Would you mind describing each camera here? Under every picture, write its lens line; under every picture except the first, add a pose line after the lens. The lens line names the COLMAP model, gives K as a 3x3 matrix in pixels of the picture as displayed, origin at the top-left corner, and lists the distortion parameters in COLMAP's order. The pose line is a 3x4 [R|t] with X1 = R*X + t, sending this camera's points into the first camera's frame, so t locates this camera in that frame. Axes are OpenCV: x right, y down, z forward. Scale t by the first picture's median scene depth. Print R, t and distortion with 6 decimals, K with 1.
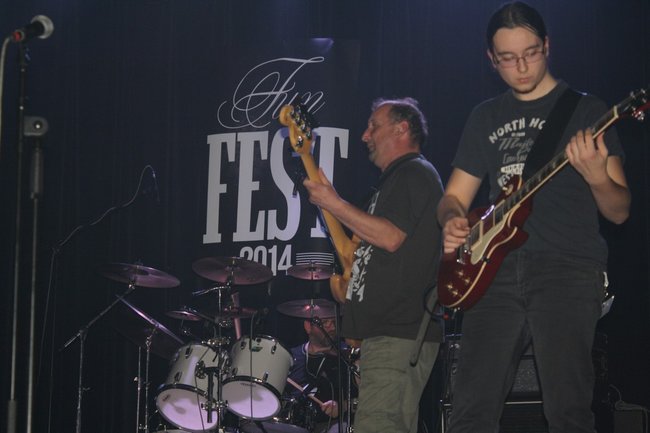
lens RADIAL K [[1615.5, 0, 326.5], [0, 1615.5, 213.0], [0, 0, 1]] dist [0.313038, 0.000000]
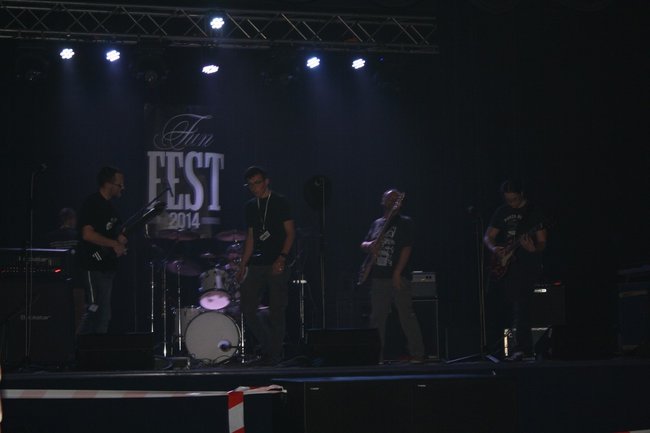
lens RADIAL K [[1362.4, 0, 320.6], [0, 1362.4, 218.0], [0, 0, 1]] dist [-0.108770, 0.000000]
pose [[0.850266, 0.028915, 0.525558, -0.748823], [-0.077619, 0.994462, 0.070861, -0.100813], [-0.520598, -0.101044, 0.847802, -0.468693]]
